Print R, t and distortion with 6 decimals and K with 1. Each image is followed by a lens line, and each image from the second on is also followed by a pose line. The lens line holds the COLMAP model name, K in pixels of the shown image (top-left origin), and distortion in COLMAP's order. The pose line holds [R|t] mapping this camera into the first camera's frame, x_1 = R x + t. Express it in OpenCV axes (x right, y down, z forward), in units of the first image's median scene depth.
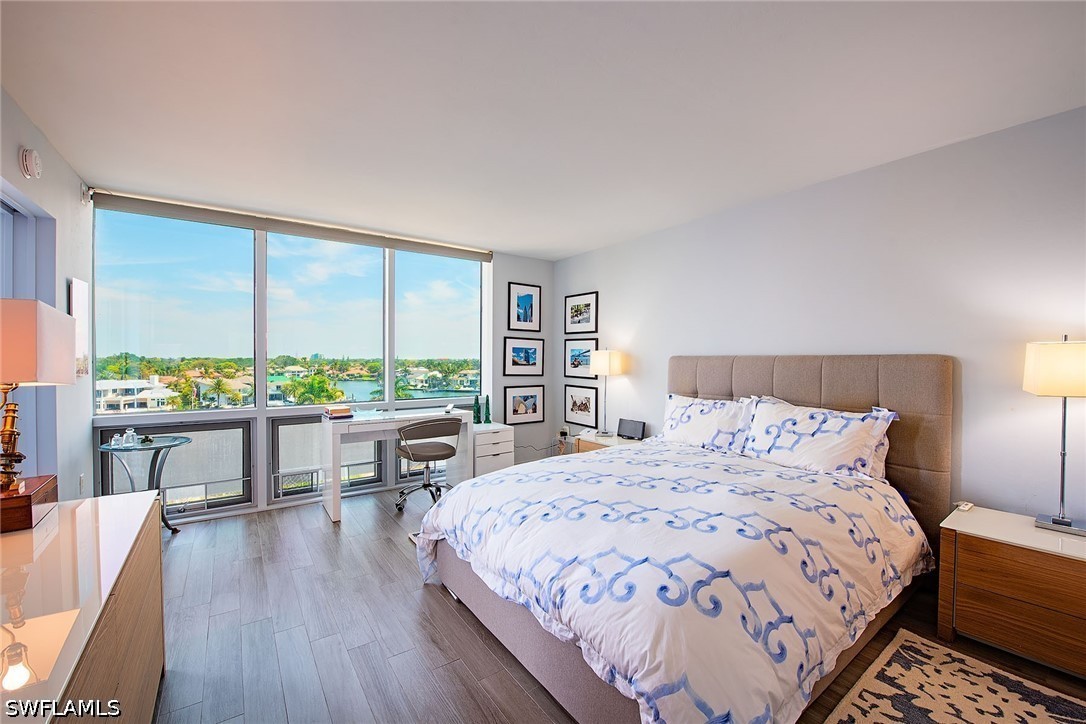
lens RADIAL K [[432.9, 0, 544.2], [0, 432.9, 363.1], [0, 0, 1]] dist [-0.015333, -0.000924]
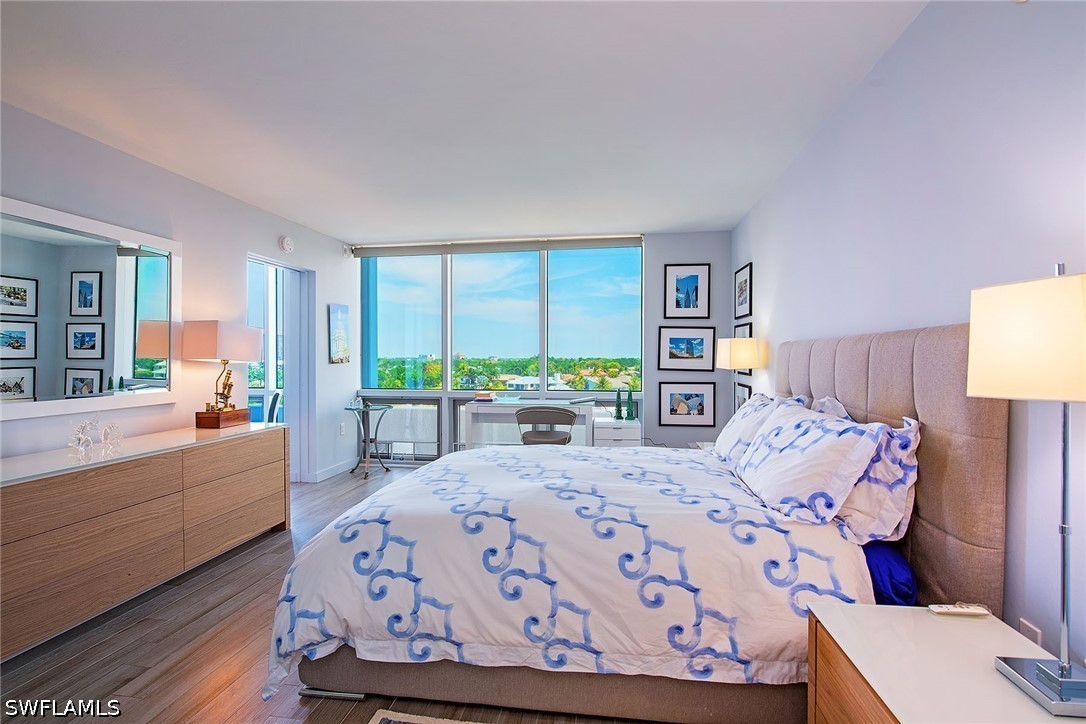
lens RADIAL K [[503.3, 0, 544.6], [0, 503.3, 359.1], [0, 0, 1]] dist [0.000327, 0.000088]
pose [[0.715385, -0.002405, -0.698726, 0.449099], [-0.003783, 0.999966, -0.007315, 0.014997], [0.698720, 0.007876, 0.715352, 0.085548]]
